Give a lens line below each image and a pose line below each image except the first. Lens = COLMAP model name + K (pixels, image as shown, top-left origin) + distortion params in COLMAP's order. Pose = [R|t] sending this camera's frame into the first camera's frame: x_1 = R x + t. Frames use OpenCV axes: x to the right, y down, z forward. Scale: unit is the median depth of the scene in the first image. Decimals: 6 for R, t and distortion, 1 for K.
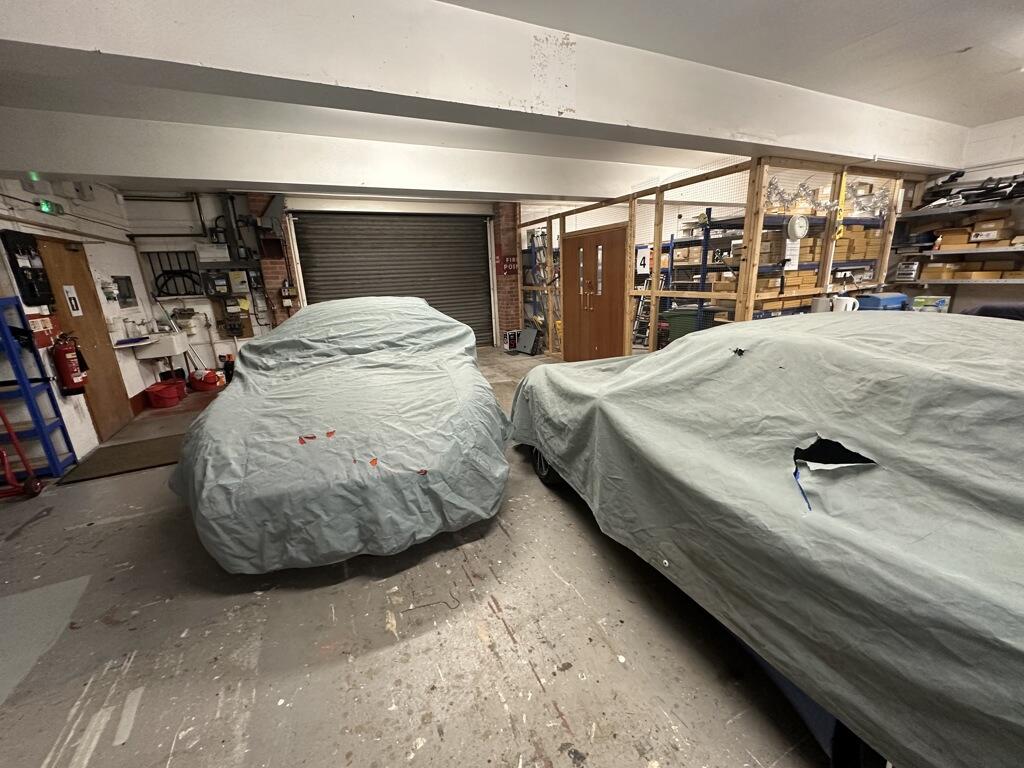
lens RADIAL K [[406.6, 0, 515.7], [0, 406.6, 382.4], [0, 0, 1]] dist [-0.002866, -0.000185]
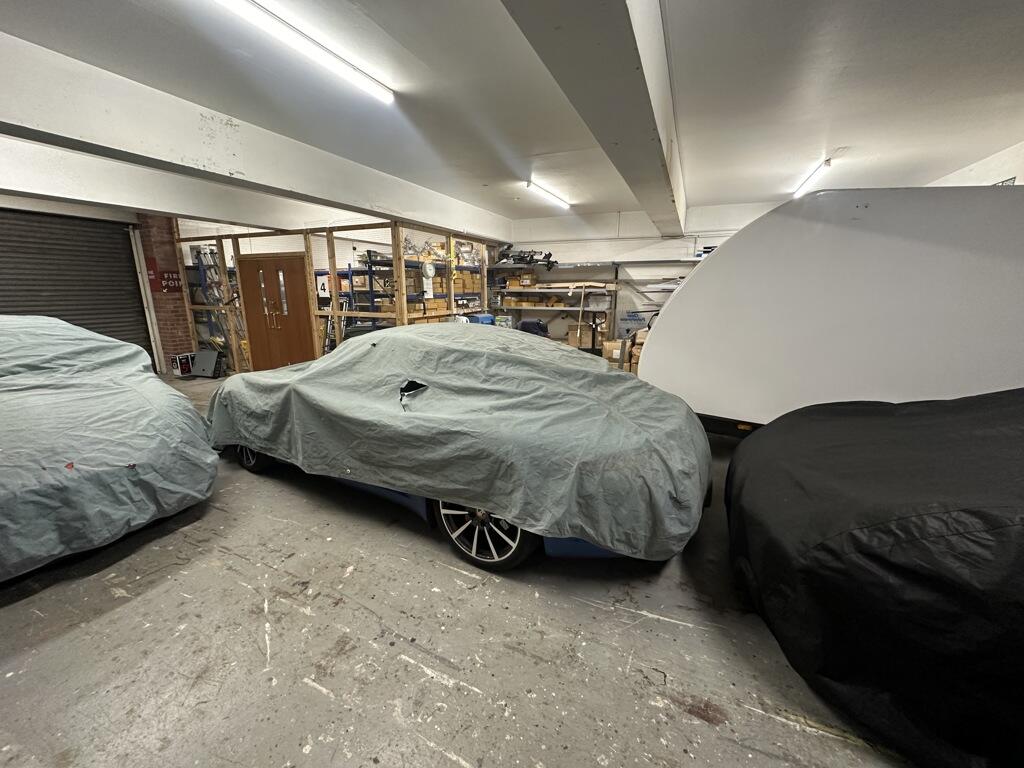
lens RADIAL K [[406.6, 0, 513.6], [0, 406.6, 384.2], [0, 0, 1]] dist [-0.002866, -0.000185]
pose [[0.764442, -0.103576, 0.636318, -0.096104], [0.132598, 0.991168, 0.002040, 0.118805], [-0.630909, 0.082815, 0.771424, -0.518071]]
